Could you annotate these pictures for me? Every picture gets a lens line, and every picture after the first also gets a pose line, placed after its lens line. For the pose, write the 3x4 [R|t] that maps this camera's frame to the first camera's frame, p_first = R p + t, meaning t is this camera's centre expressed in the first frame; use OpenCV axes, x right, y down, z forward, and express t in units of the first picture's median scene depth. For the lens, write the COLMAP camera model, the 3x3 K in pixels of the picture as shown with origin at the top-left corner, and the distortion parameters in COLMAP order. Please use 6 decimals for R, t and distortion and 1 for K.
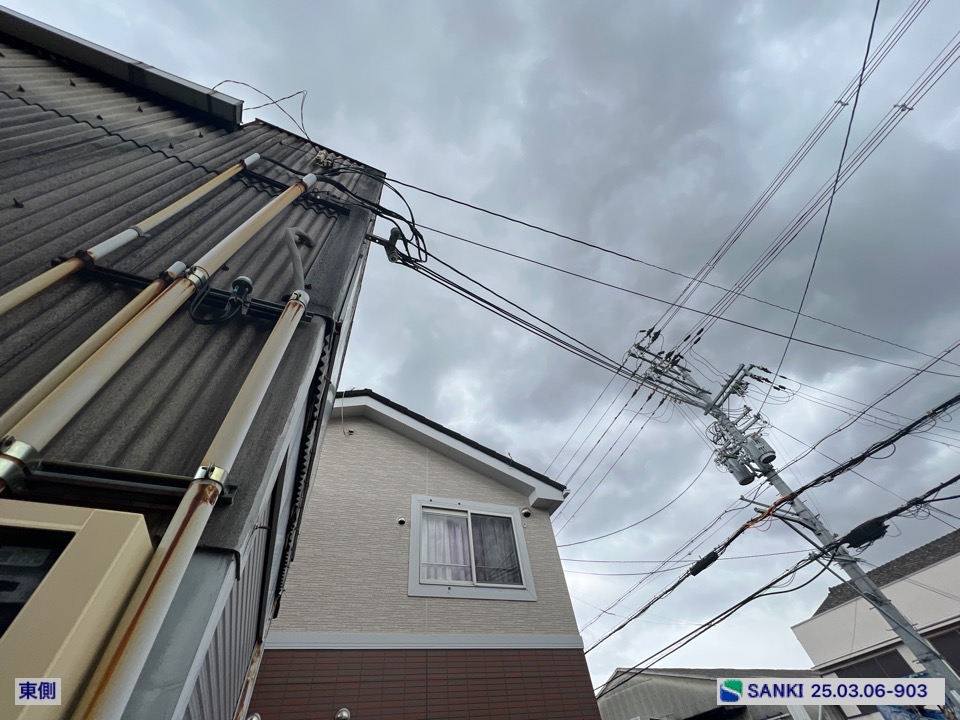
lens RADIAL K [[385.7, 0, 481.4], [0, 385.7, 361.3], [0, 0, 1]] dist [-0.001928, 0.000108]
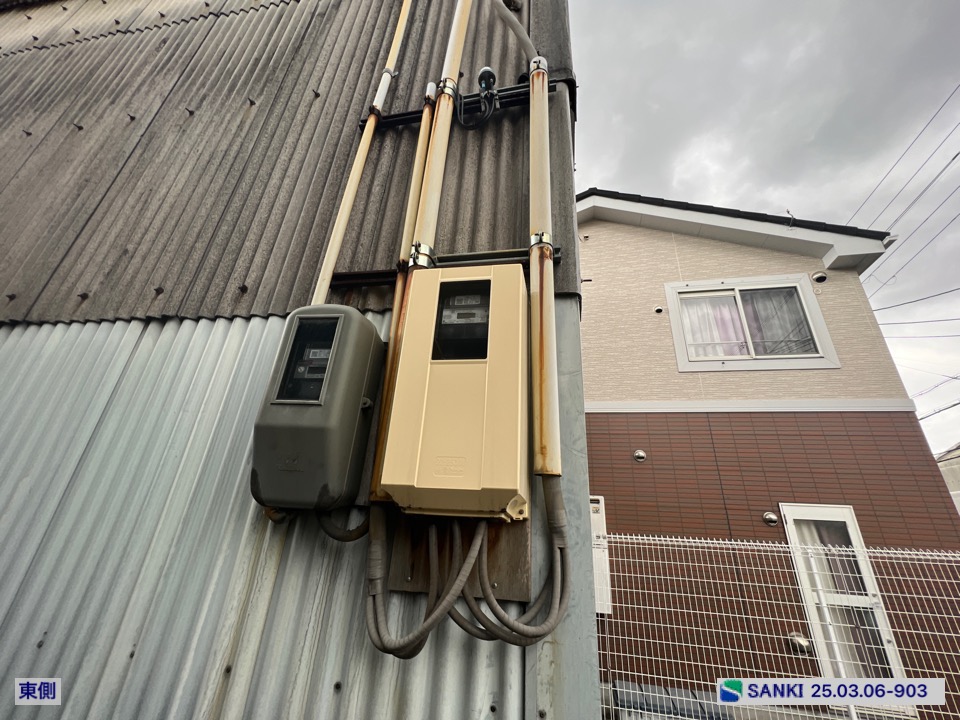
lens RADIAL K [[385.7, 0, 480.5], [0, 385.7, 362.3], [0, 0, 1]] dist [-0.001928, 0.000108]
pose [[0.819928, -0.088490, -0.565587, -0.062238], [0.339300, 0.870863, 0.355630, 0.039604], [0.461079, -0.483494, 0.744069, -0.050196]]
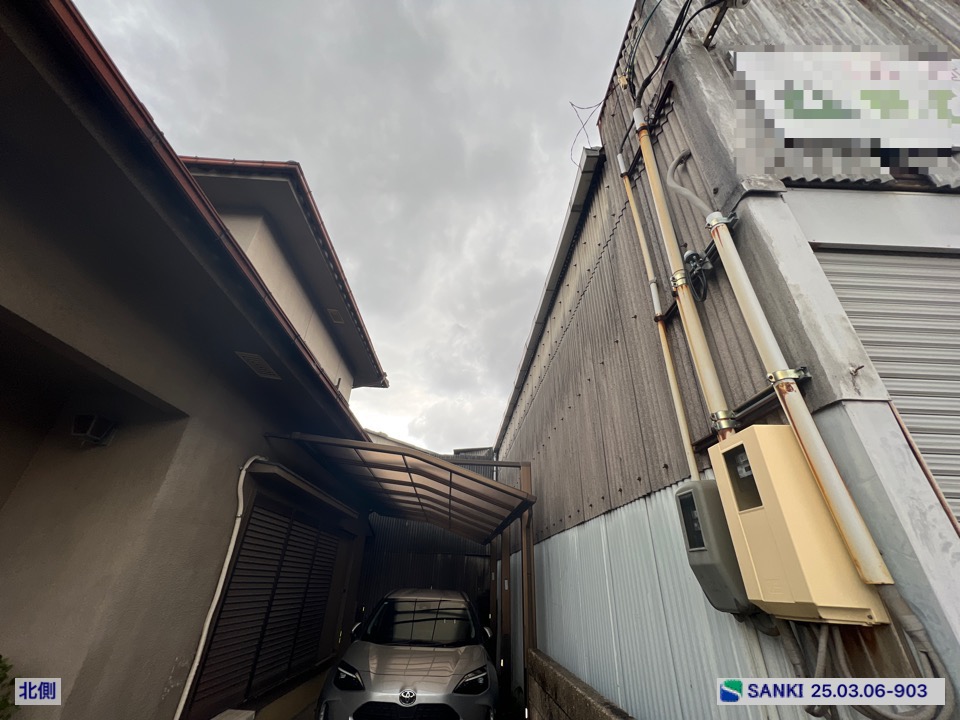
lens RADIAL K [[385.7, 0, 478.6], [0, 385.7, 362.7], [0, 0, 1]] dist [-0.001928, 0.000108]
pose [[-0.353799, -0.383521, -0.853076, 0.306323], [0.729288, 0.457957, -0.508345, 0.054062], [0.585633, -0.801990, 0.117672, 0.052848]]
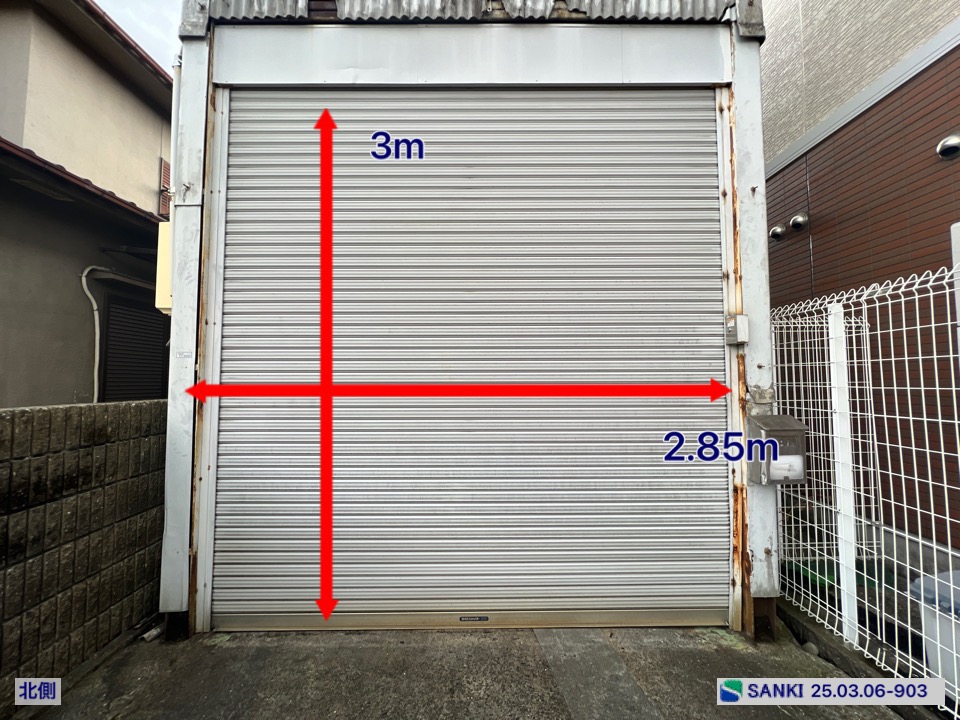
lens RADIAL K [[385.7, 0, 488.8], [0, 385.7, 365.1], [0, 0, 1]] dist [-0.001928, 0.000108]
pose [[-0.370791, 0.060583, -0.926738, 0.288325], [0.744885, 0.615373, -0.257803, 0.938635], [0.554671, -0.785904, -0.273302, 0.569496]]
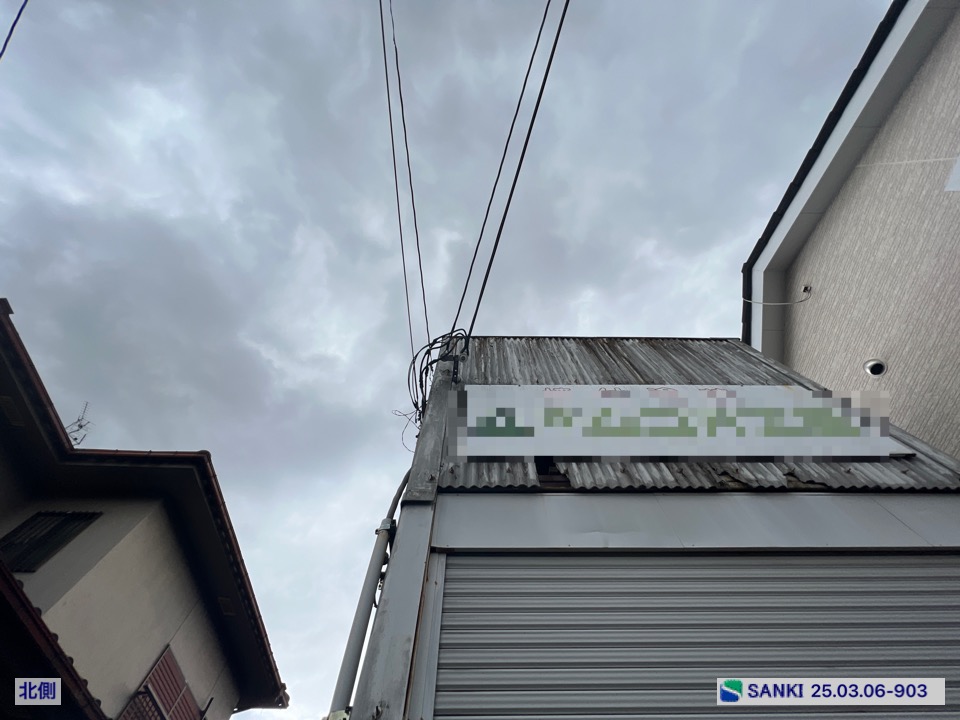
lens RADIAL K [[385.7, 0, 480.8], [0, 385.7, 359.5], [0, 0, 1]] dist [-0.001928, 0.000108]
pose [[-0.359766, -0.810656, -0.461958, 0.244950], [0.753974, 0.039068, -0.655741, 0.457423], [0.549629, -0.584218, 0.597158, 0.358534]]
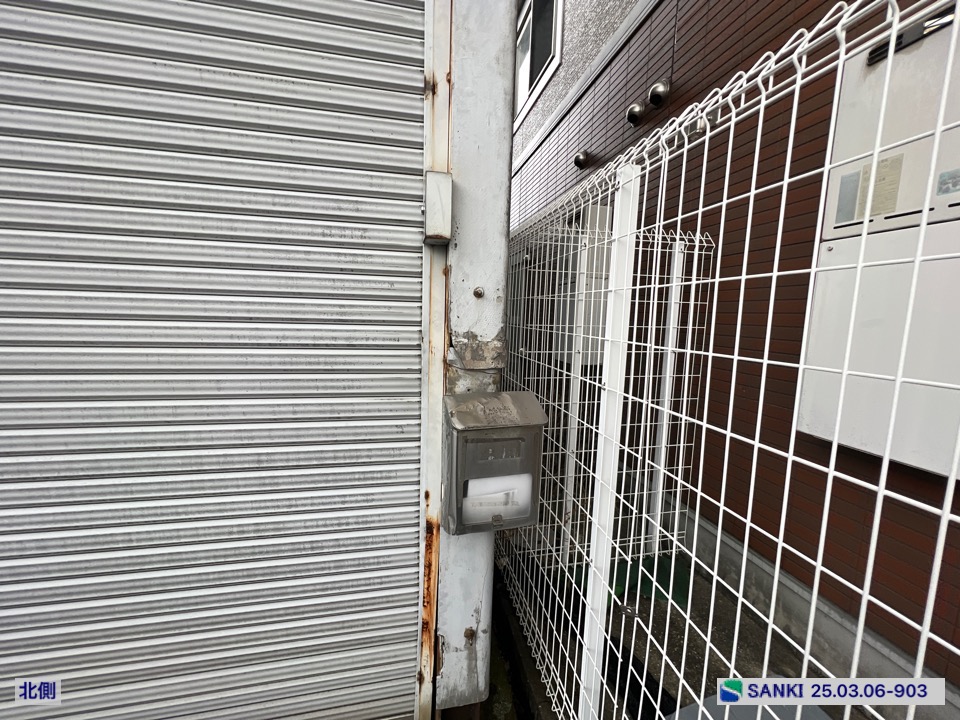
lens RADIAL K [[385.7, 0, 479.4], [0, 385.7, 361.2], [0, 0, 1]] dist [-0.001928, 0.000108]
pose [[-0.187282, 0.221937, -0.956906, -0.204027], [0.754568, 0.656206, 0.004513, 1.162335], [0.628929, -0.721206, -0.290363, 0.703928]]
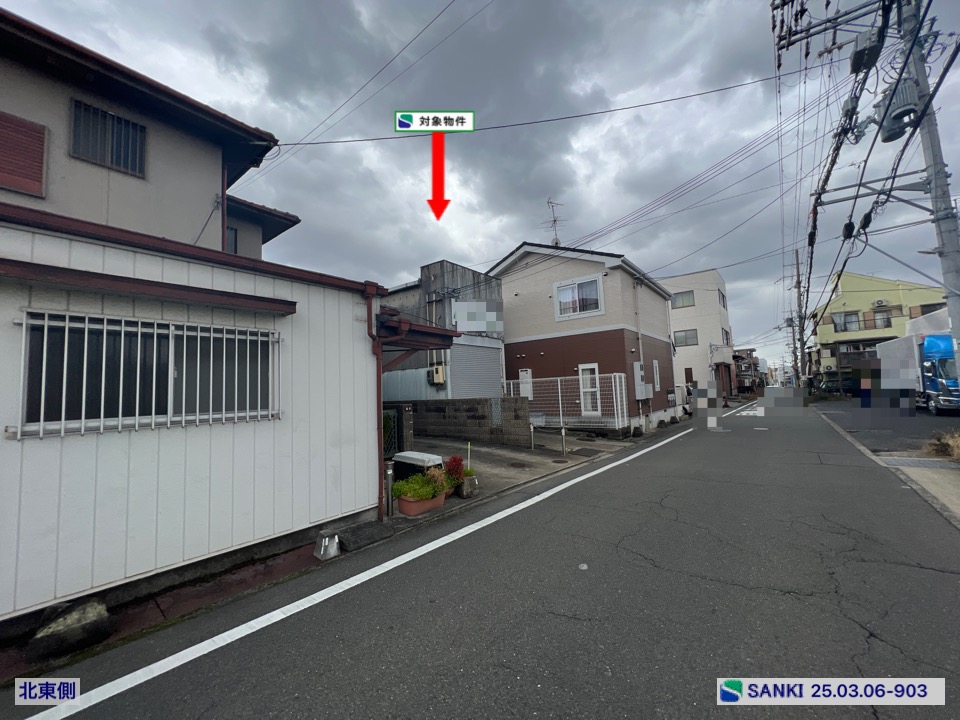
lens RADIAL K [[385.7, 0, 481.5], [0, 385.7, 361.6], [0, 0, 1]] dist [-0.001928, 0.000108]
pose [[0.502420, 0.024805, -0.864268, 3.557014], [0.663860, 0.629357, 0.403980, -1.295309], [0.553954, -0.776720, 0.299734, -0.717250]]
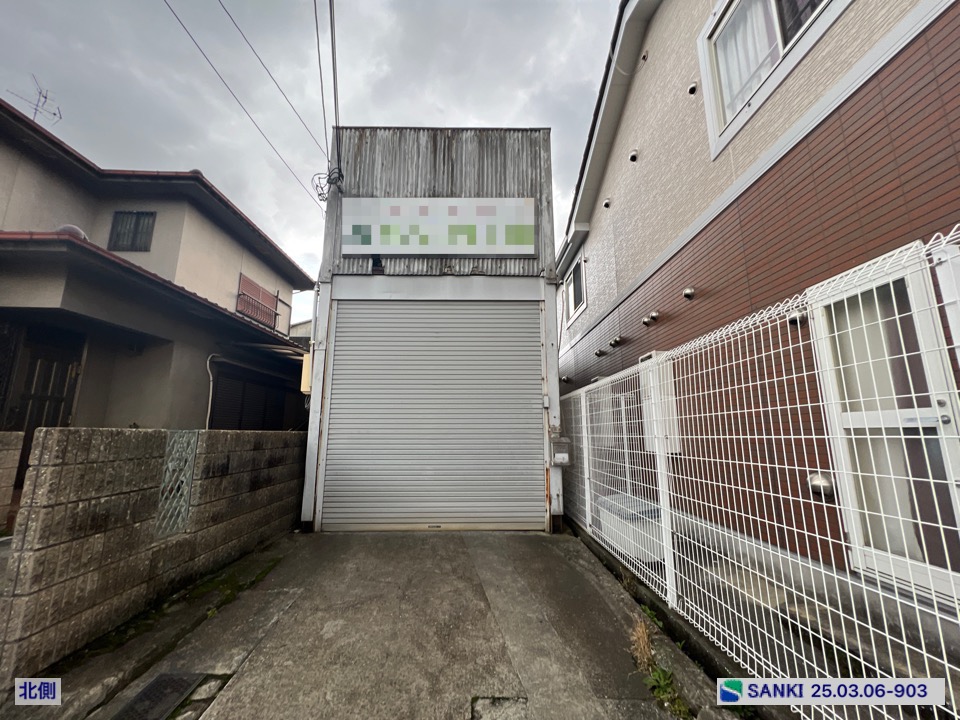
lens RADIAL K [[385.7, 0, 481.5], [0, 385.7, 363.4], [0, 0, 1]] dist [-0.001928, 0.000108]
pose [[-0.361479, -0.064735, -0.930130, 1.160602], [0.746062, 0.578244, -0.330189, 1.306820], [0.559217, -0.813291, -0.160727, 0.931113]]
